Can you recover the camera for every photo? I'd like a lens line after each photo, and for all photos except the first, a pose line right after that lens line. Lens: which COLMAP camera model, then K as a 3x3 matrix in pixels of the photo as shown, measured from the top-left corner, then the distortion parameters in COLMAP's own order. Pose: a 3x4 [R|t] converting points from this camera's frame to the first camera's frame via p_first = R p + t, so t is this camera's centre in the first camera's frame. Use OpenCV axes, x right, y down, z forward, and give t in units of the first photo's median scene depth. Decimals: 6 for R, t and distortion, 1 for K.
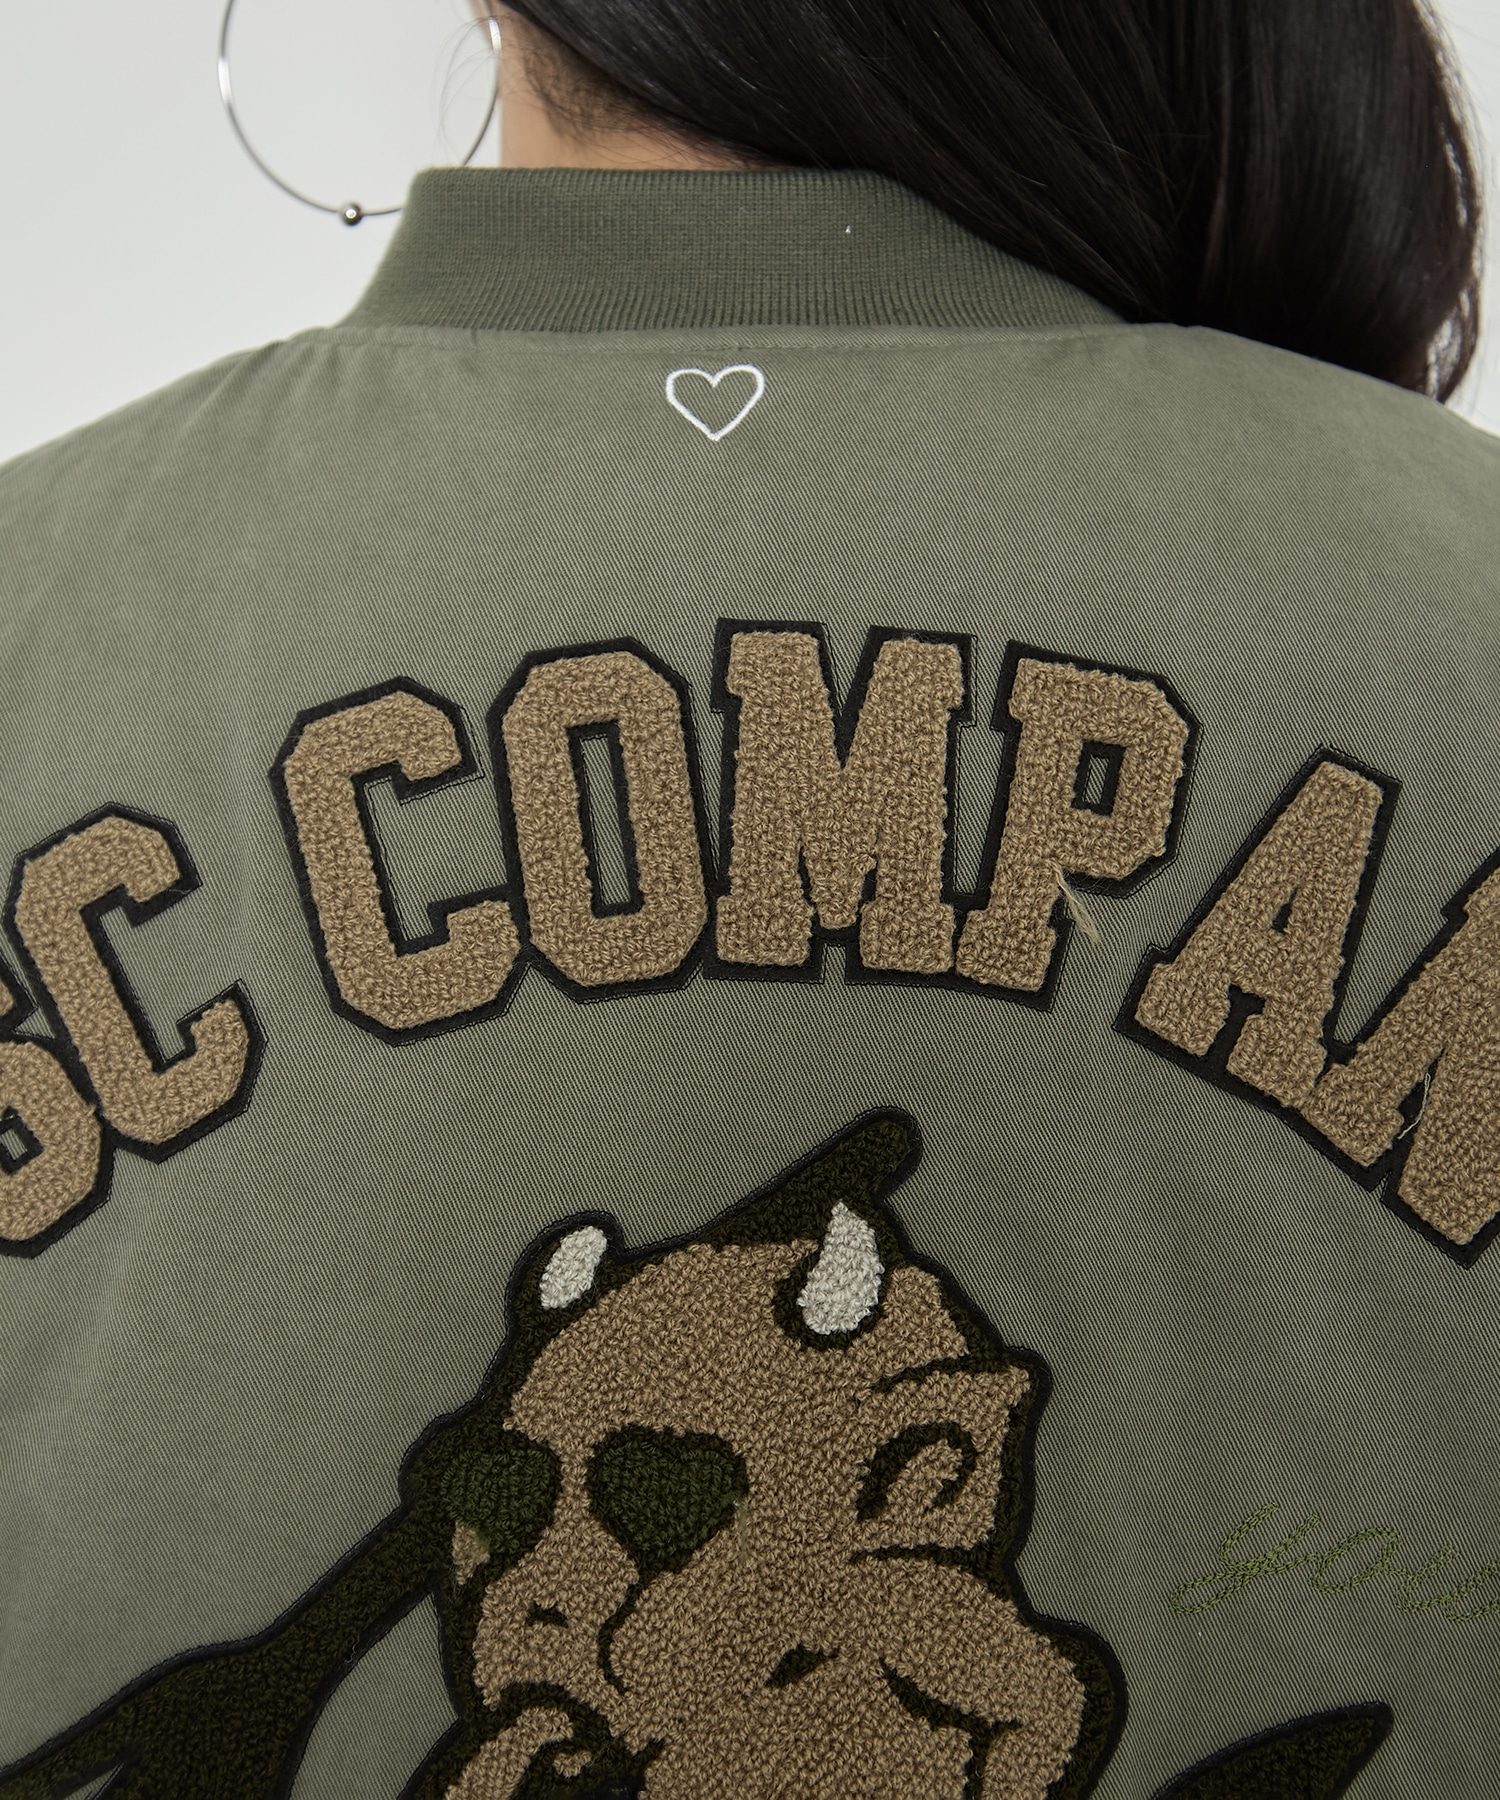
lens RADIAL K [[4721.4, 0, 674.6], [0, 4721.4, 894.4], [0, 0, 1]] dist [-0.272441, 8.352130]
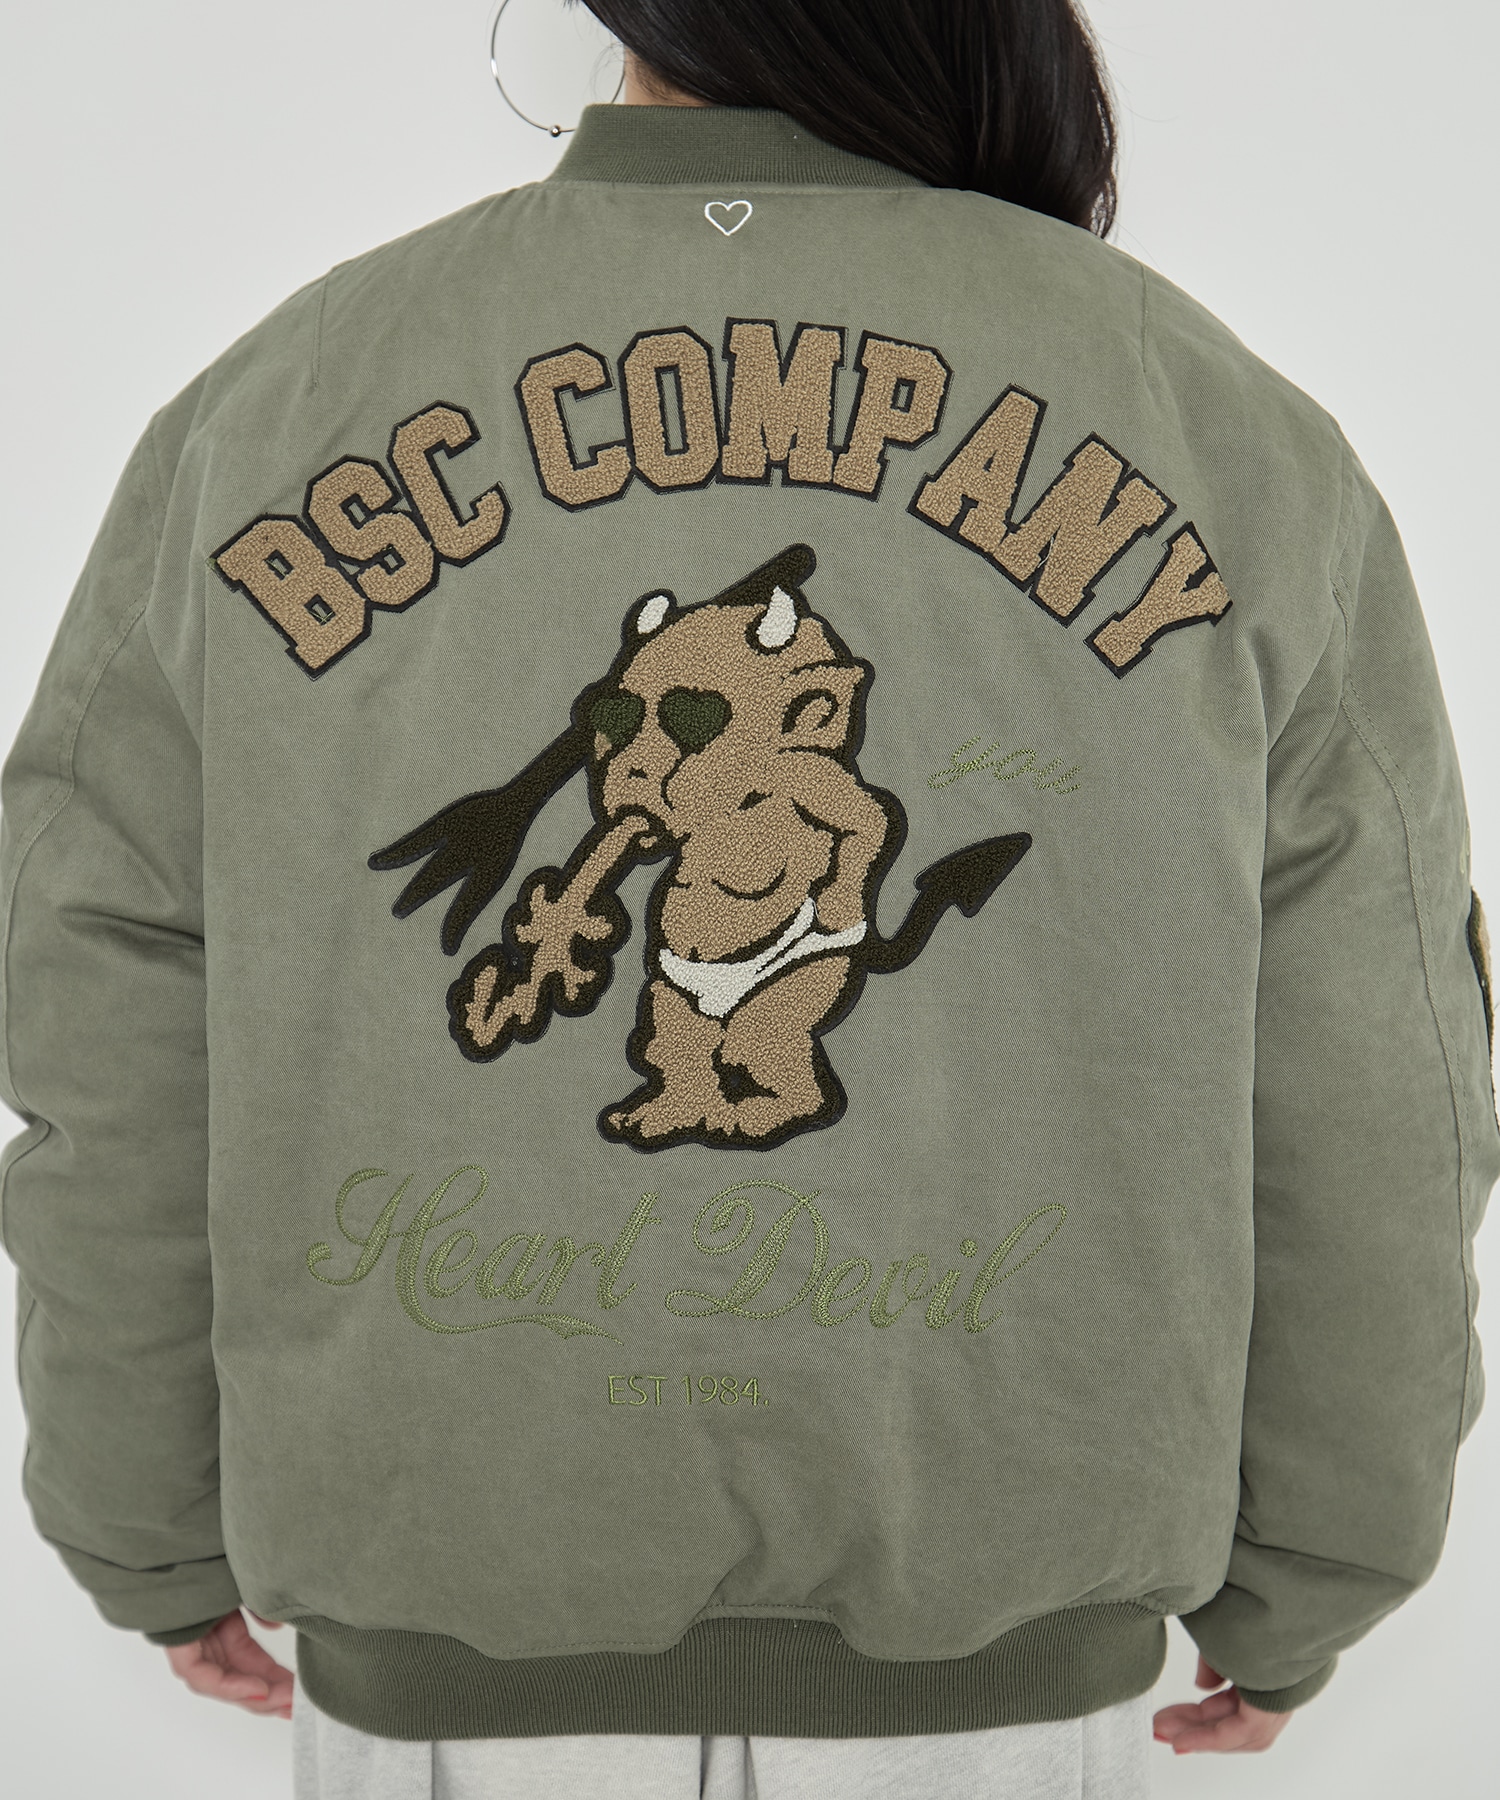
lens RADIAL K [[5209.2, 0, 710.2], [0, 5209.2, 900.3], [0, 0, 1]] dist [0.156681, 10.520824]
pose [[0.999789, 0.019832, -0.005385, 0.019889], [-0.019949, 0.999549, -0.022464, 0.260192], [0.004937, 0.022567, 0.999733, -1.369631]]
